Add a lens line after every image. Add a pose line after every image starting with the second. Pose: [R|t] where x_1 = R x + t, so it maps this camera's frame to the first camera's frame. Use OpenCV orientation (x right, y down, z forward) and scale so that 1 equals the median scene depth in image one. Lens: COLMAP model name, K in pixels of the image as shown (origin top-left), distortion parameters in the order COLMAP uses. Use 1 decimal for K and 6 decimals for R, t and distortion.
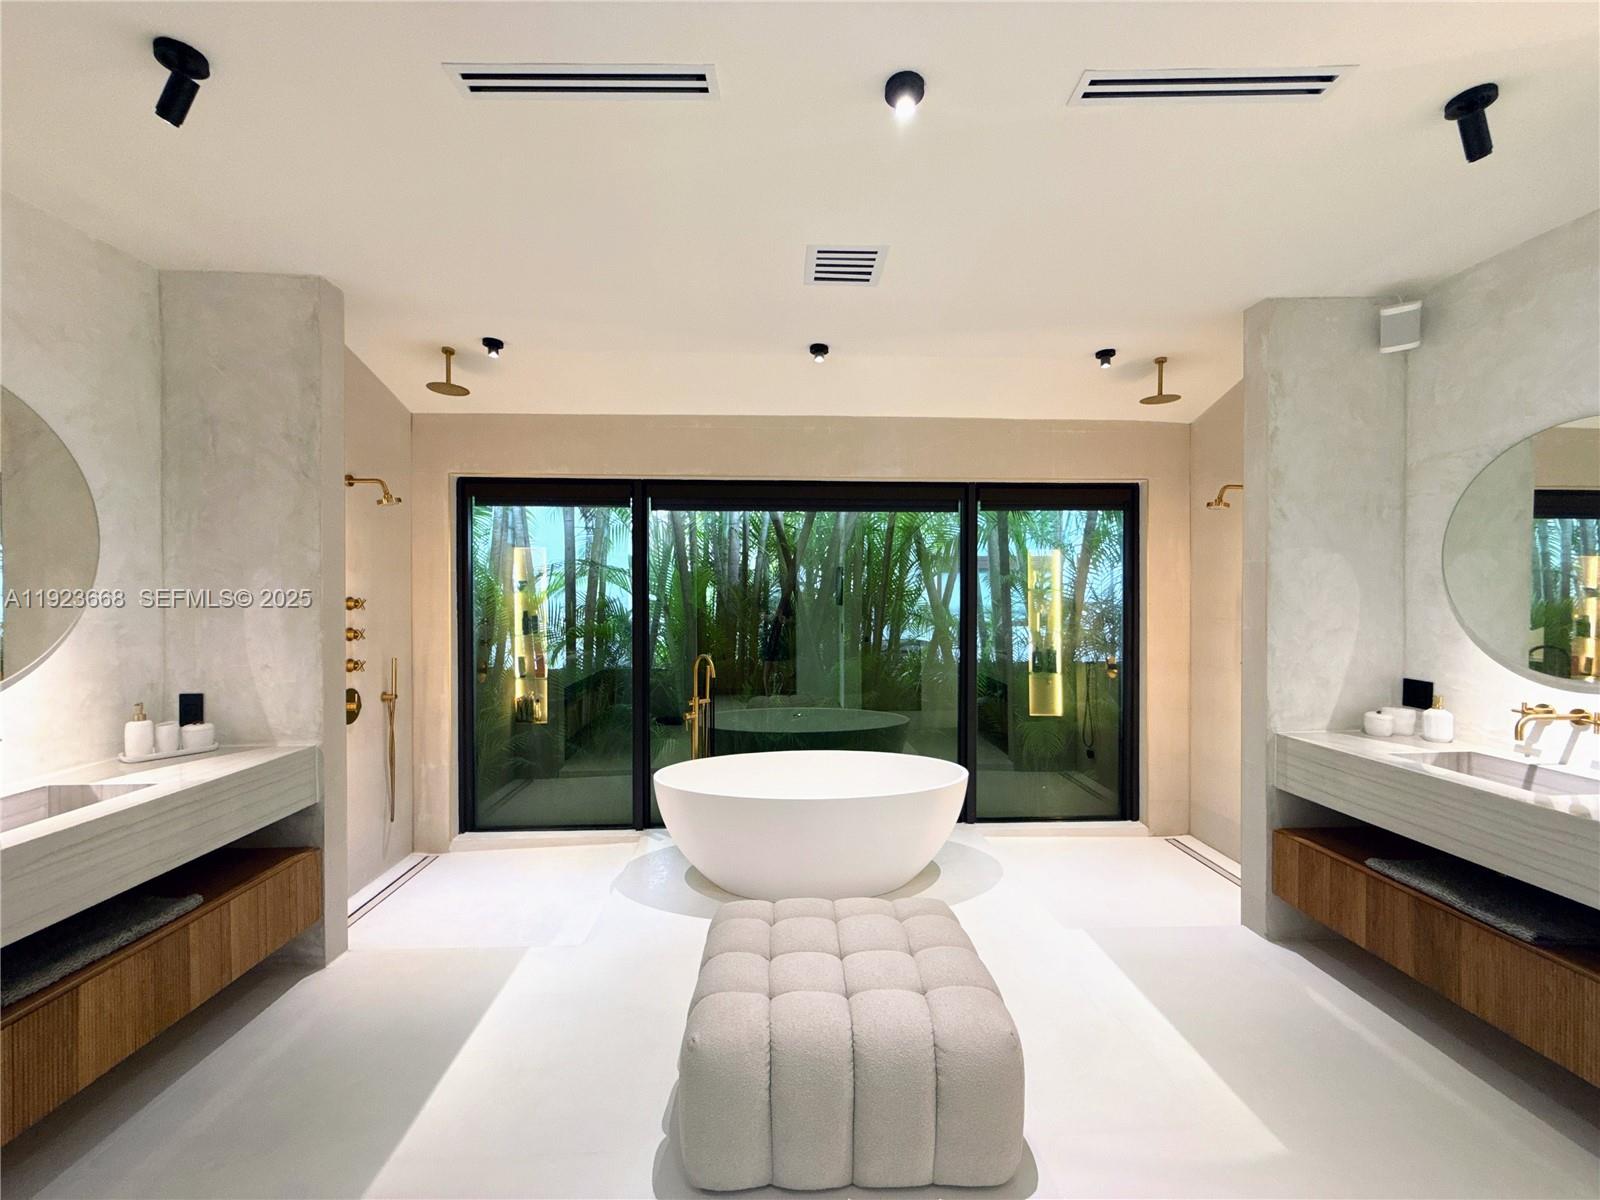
lens RADIAL K [[639.6, 0, 793.0], [0, 639.6, 601.5], [0, 0, 1]] dist [-0.000396, -0.000225]
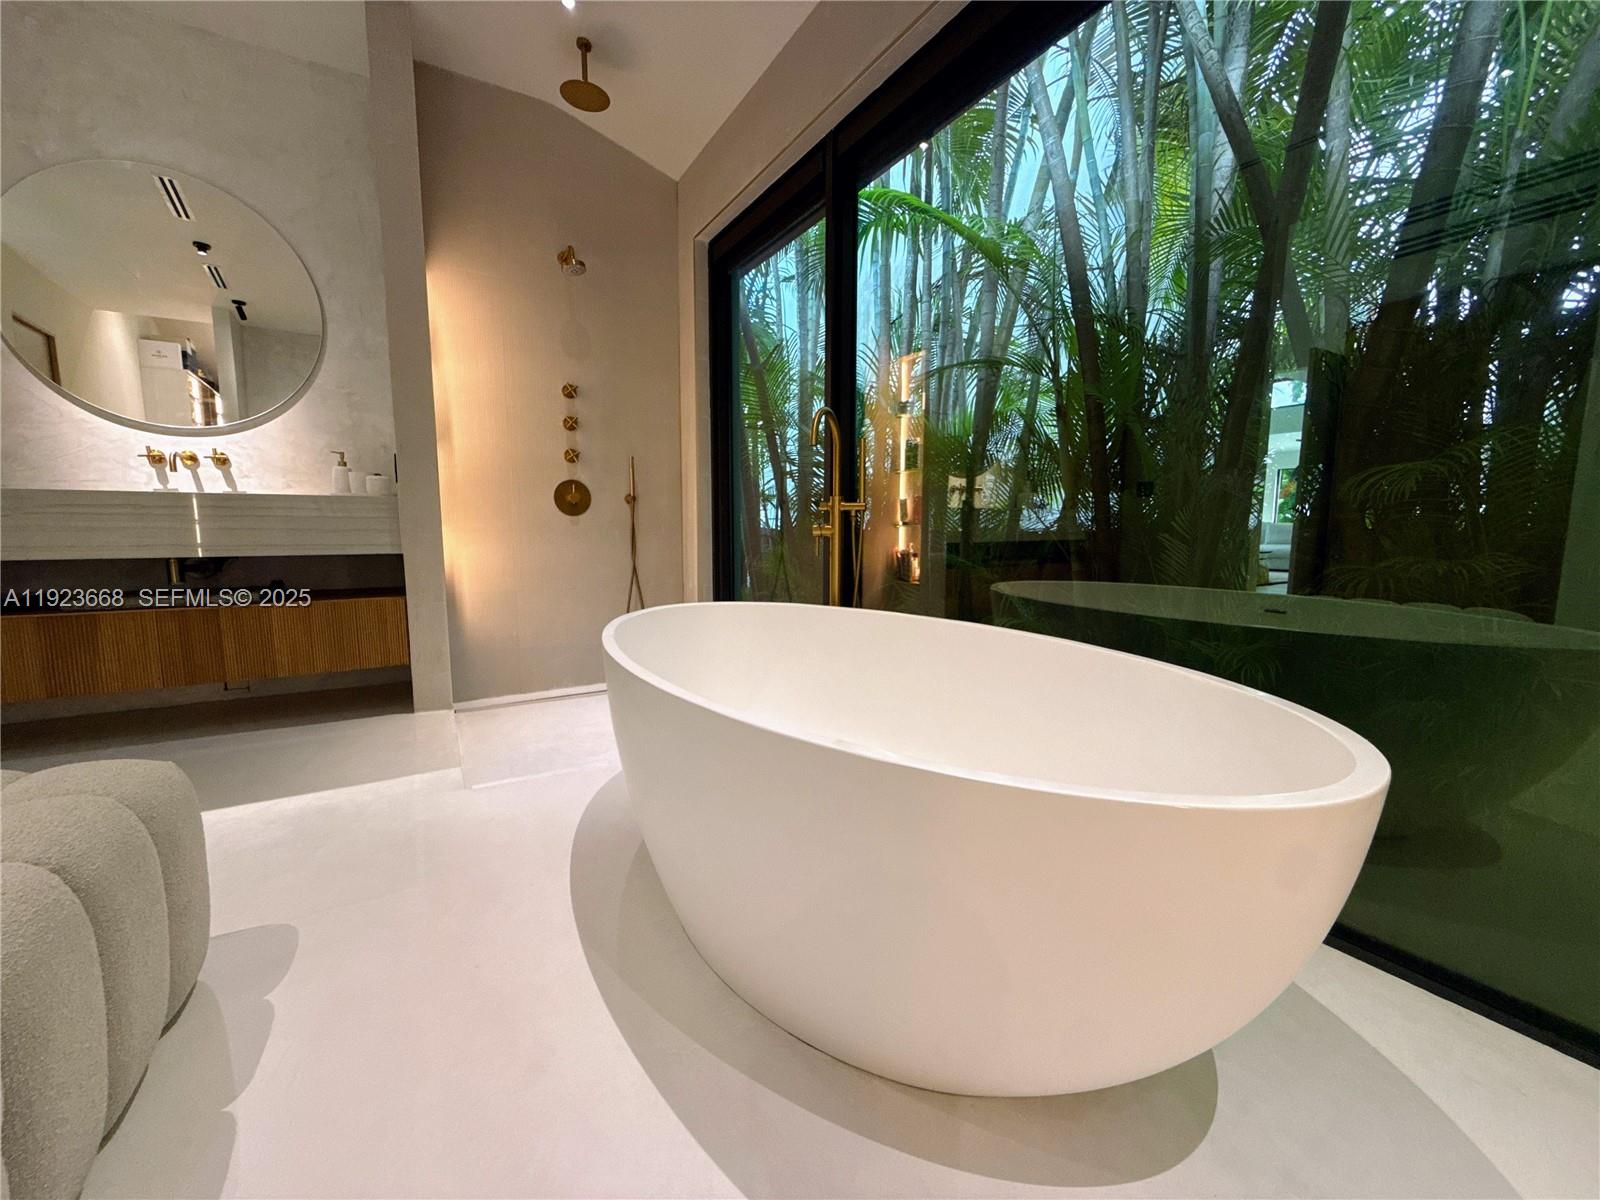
lens RADIAL K [[639.6, 0, 815.7], [0, 639.6, 605.9], [0, 0, 1]] dist [-0.000396, -0.000225]
pose [[0.541497, 0.123278, -0.831615, 0.352602], [-0.014777, 0.990433, 0.137199, 0.172904], [0.840573, -0.062004, 0.538139, 0.692012]]
